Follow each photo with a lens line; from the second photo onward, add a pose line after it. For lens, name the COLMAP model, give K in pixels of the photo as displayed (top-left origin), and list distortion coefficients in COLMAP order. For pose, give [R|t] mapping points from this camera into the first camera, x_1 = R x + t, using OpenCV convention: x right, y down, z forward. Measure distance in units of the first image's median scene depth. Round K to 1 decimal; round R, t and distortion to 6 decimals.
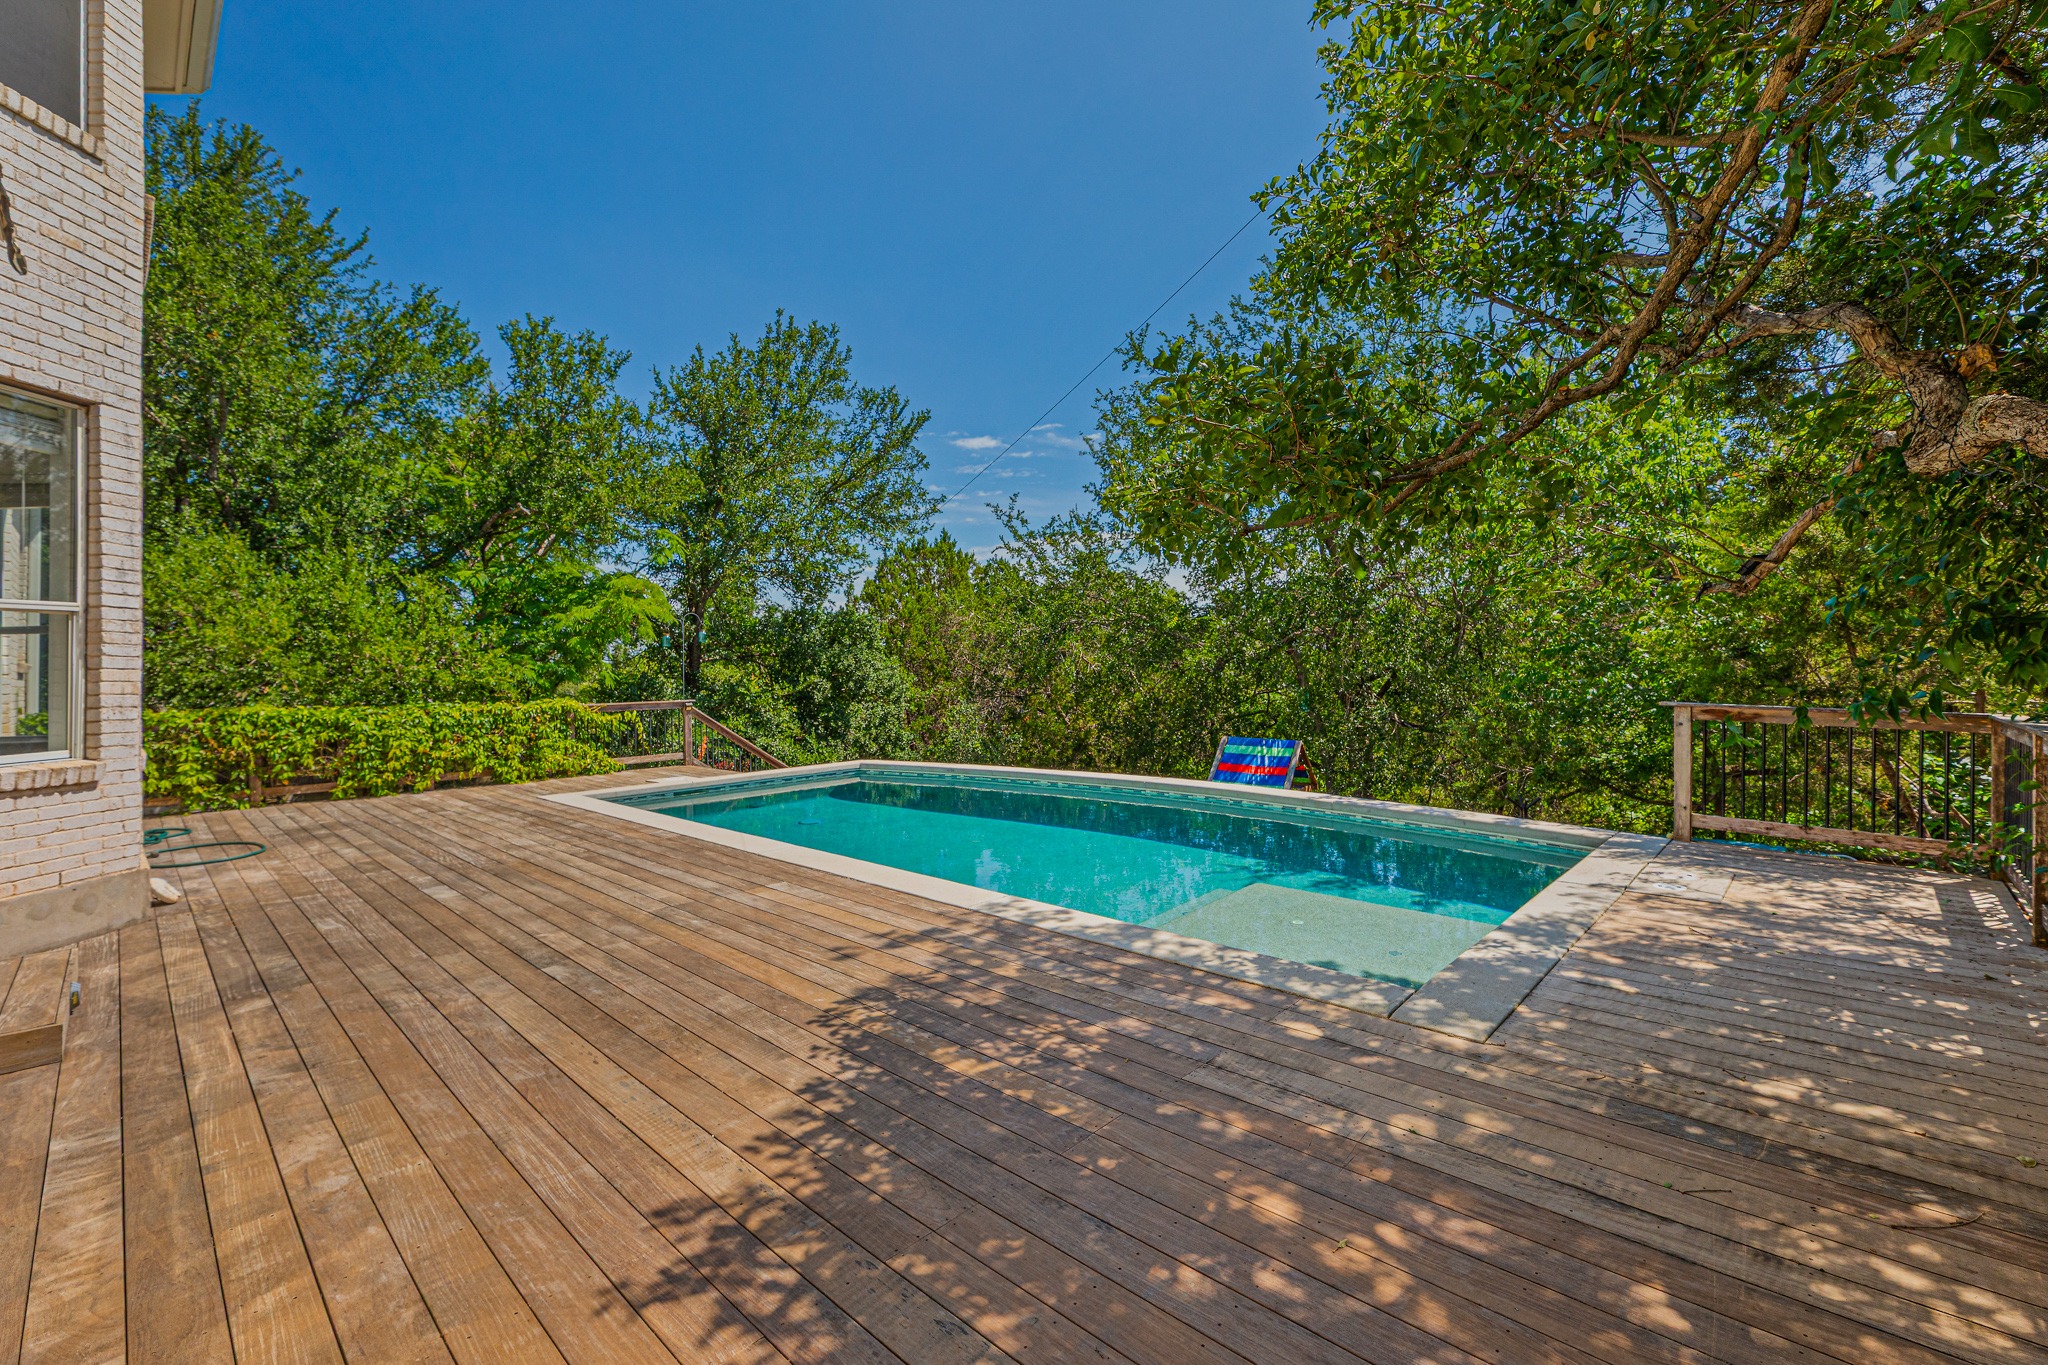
lens RADIAL K [[871.1, 0, 1023.3], [0, 871.1, 652.9], [0, 0, 1]] dist [0.000353, 0.000131]
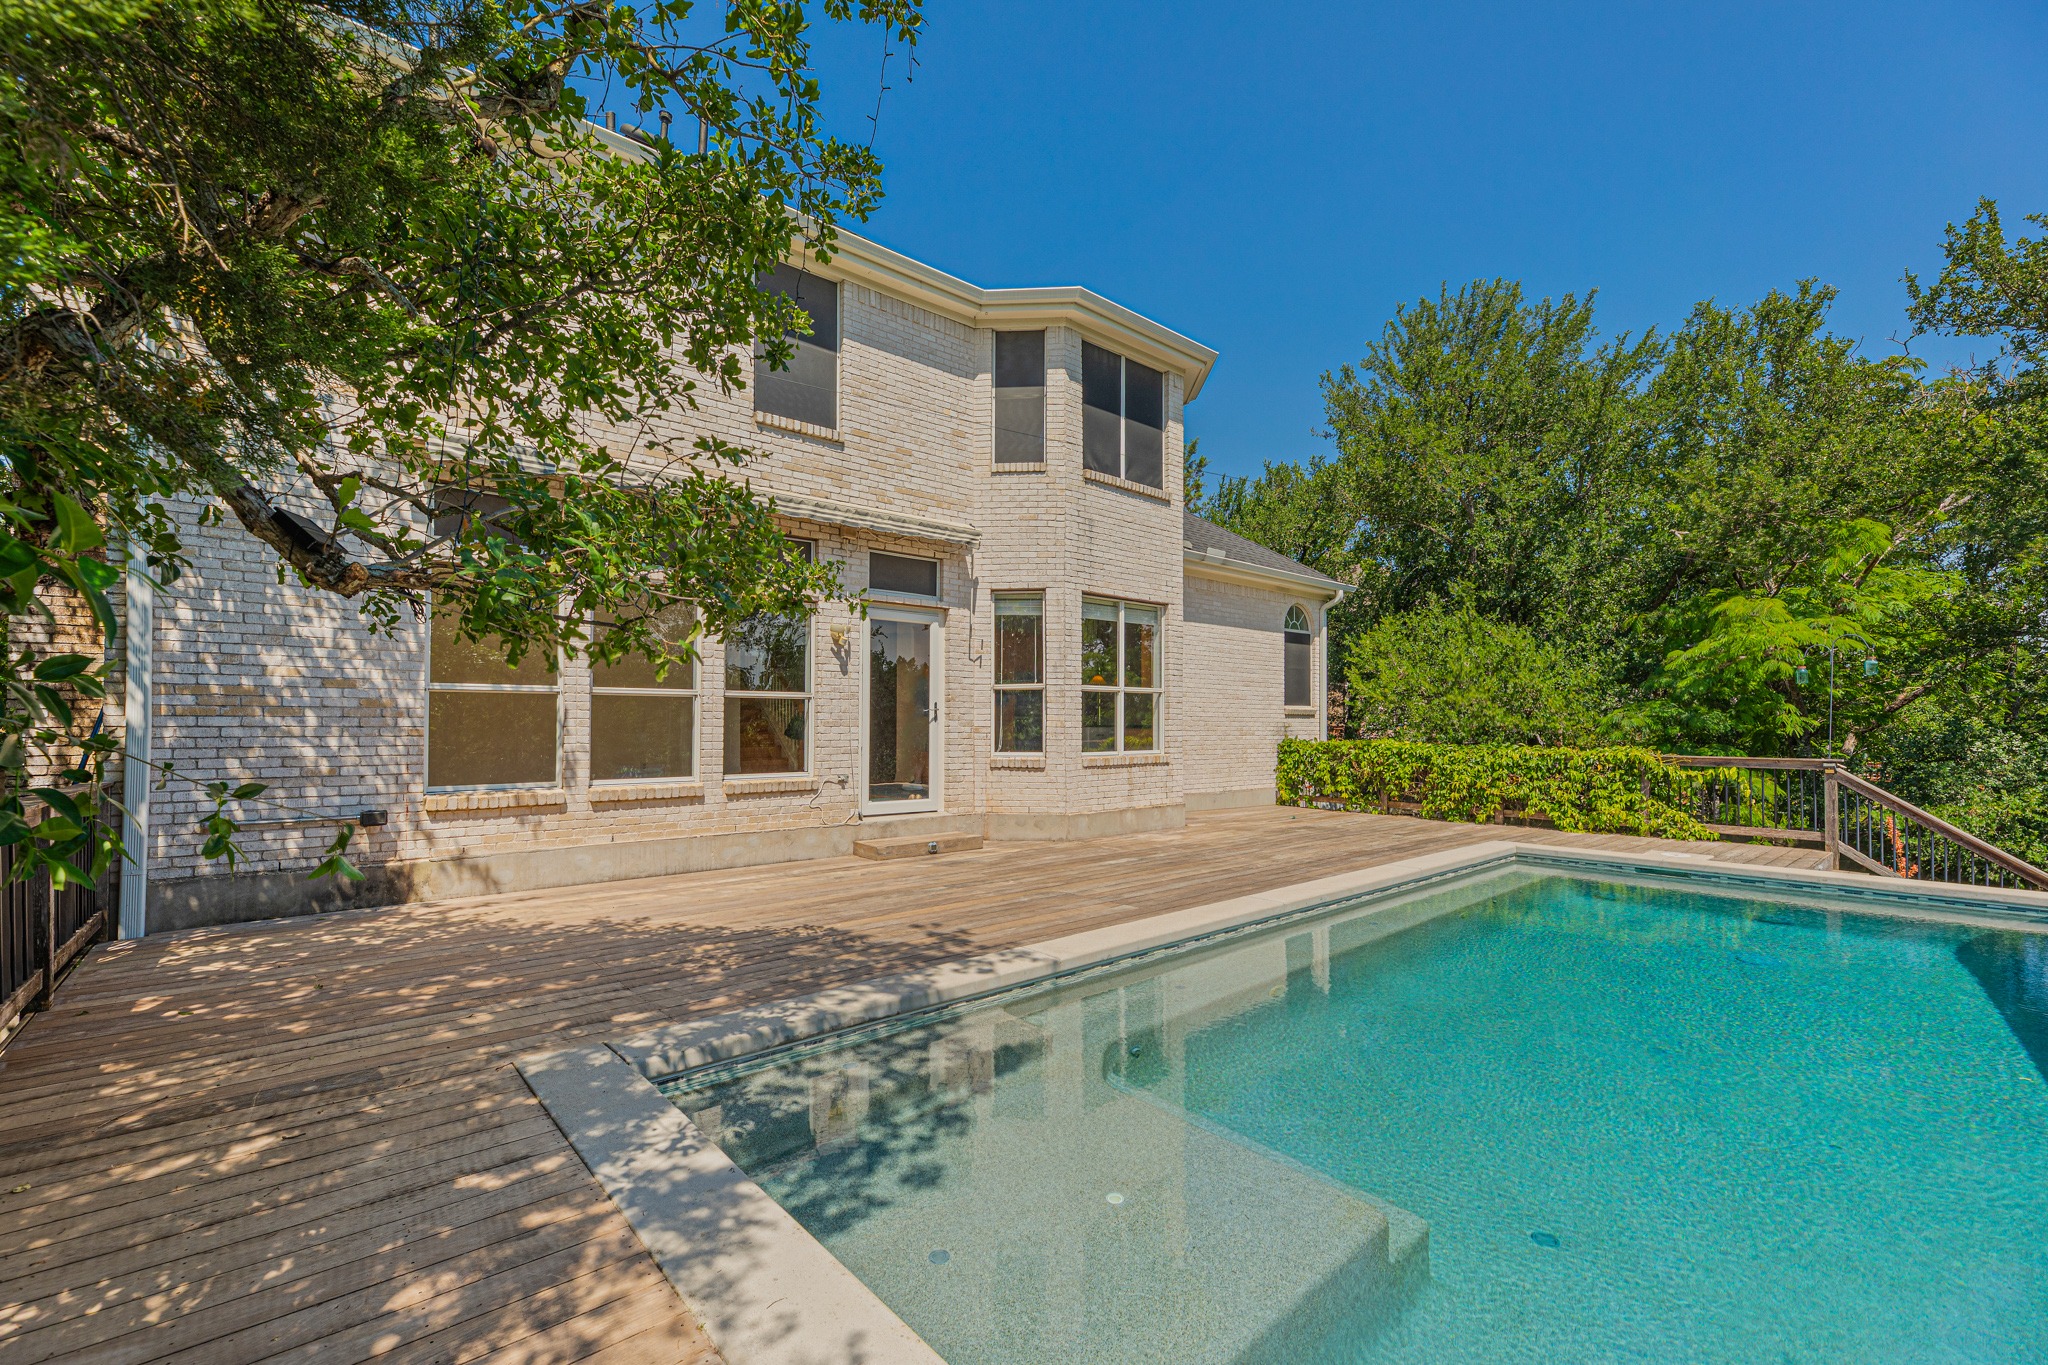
lens RADIAL K [[852.7, 0, 1013.9], [0, 852.7, 707.7], [0, 0, 1]] dist [0.000846, 0.000137]
pose [[-0.092596, 0.002573, -0.995700, 0.441021], [0.018981, 0.999820, 0.000819, -0.000693], [0.995523, -0.018824, -0.092628, 0.494438]]
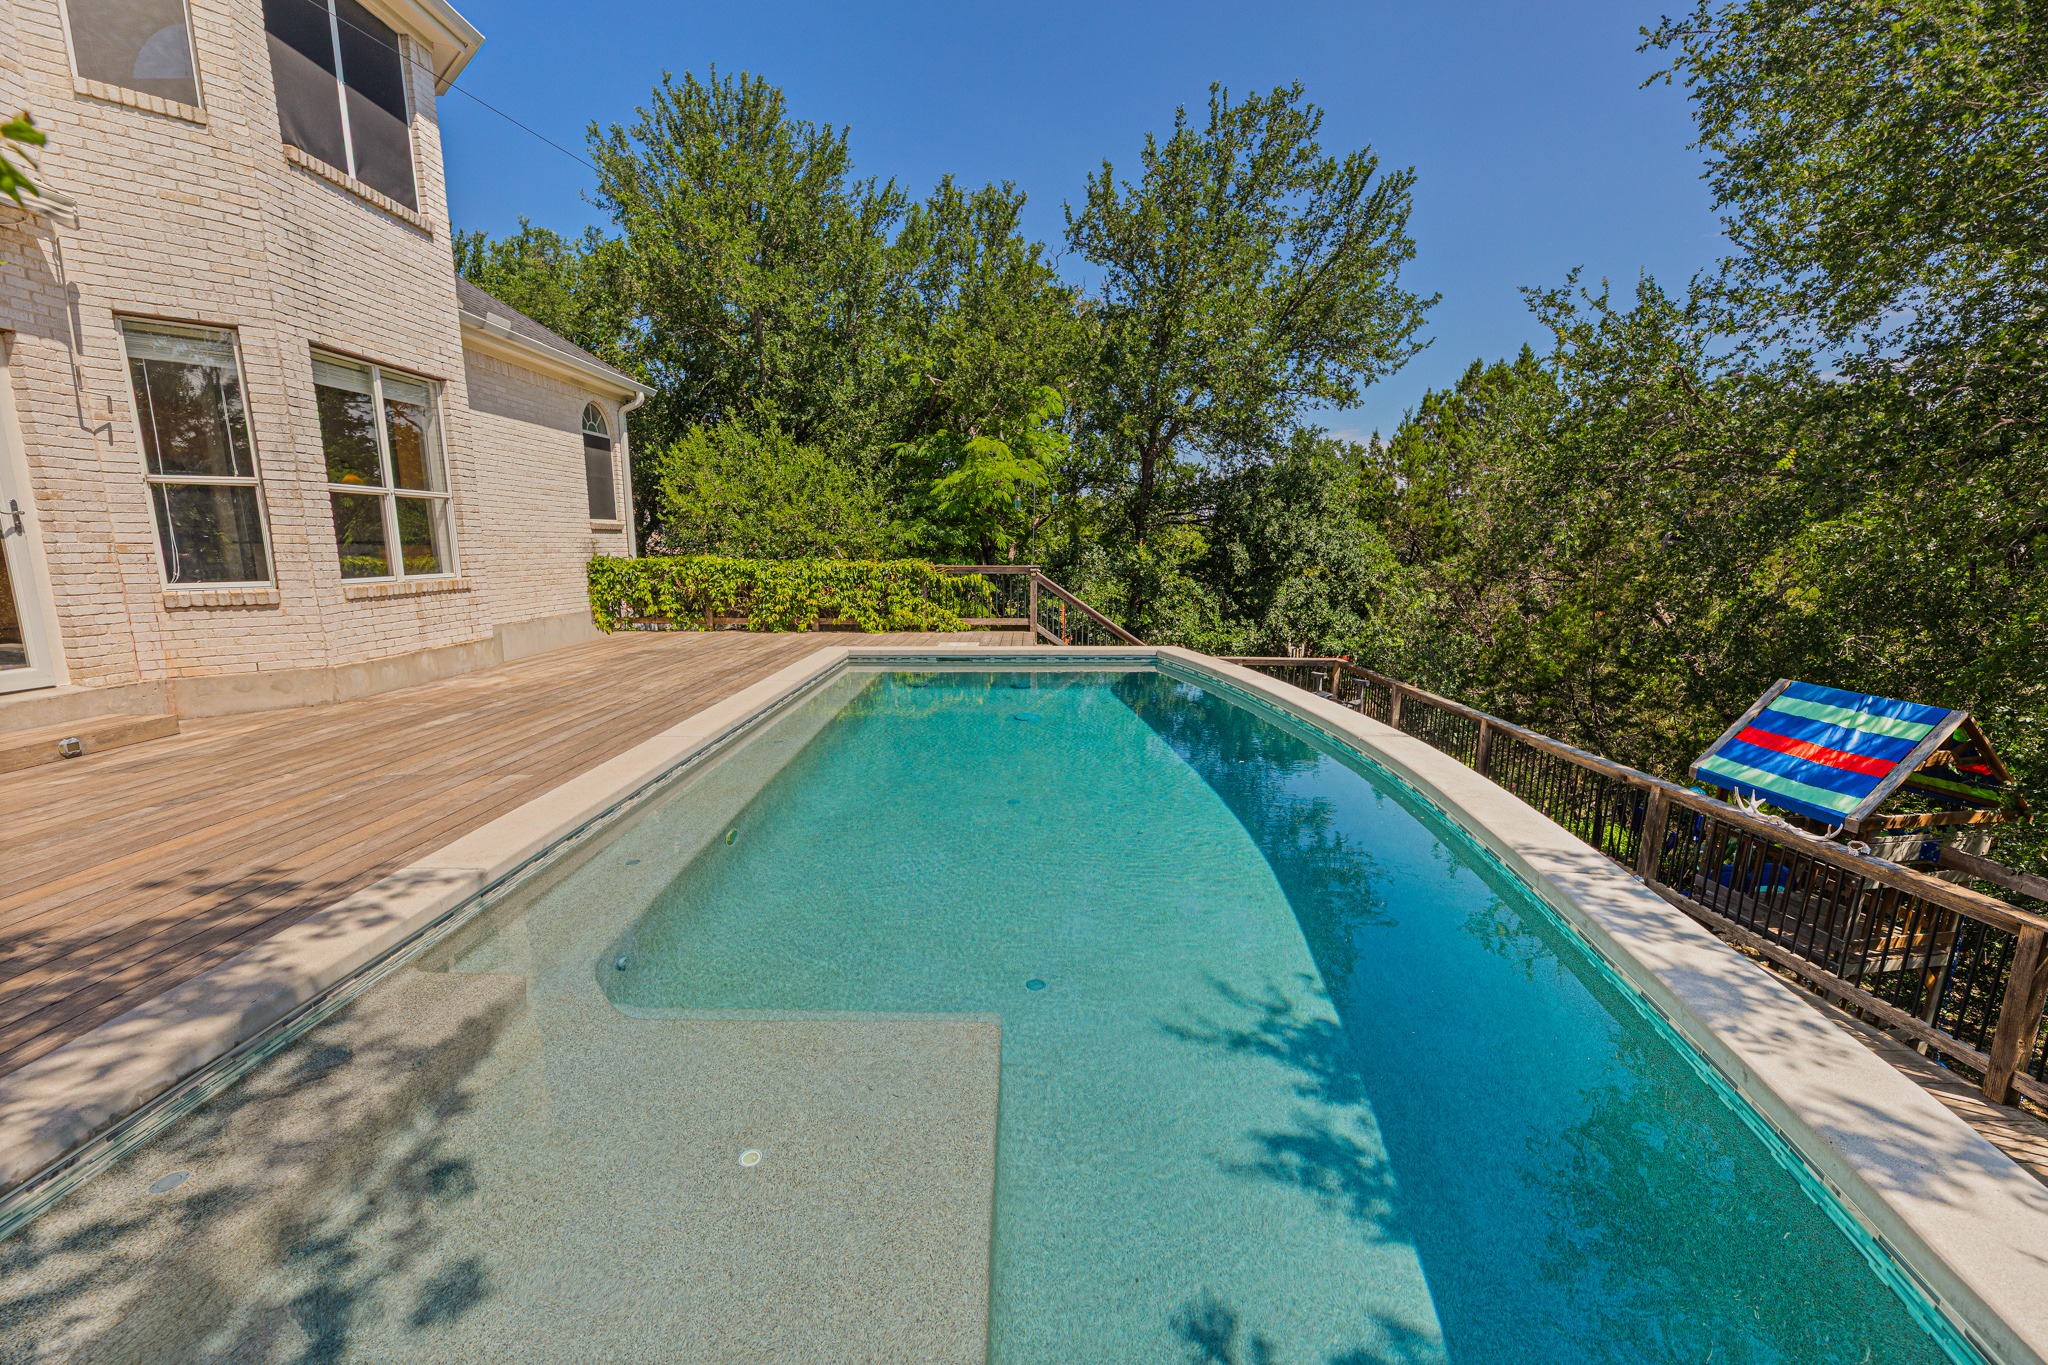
lens RADIAL K [[825.0, 0, 1019.6], [0, 825.0, 687.1], [0, 0, 1]] dist [-0.002141, 0.000208]
pose [[0.687554, 0.147574, -0.710979, 0.342016], [-0.002223, 0.979554, 0.201171, 0.002107], [0.726130, -0.136735, 0.673824, 0.420620]]
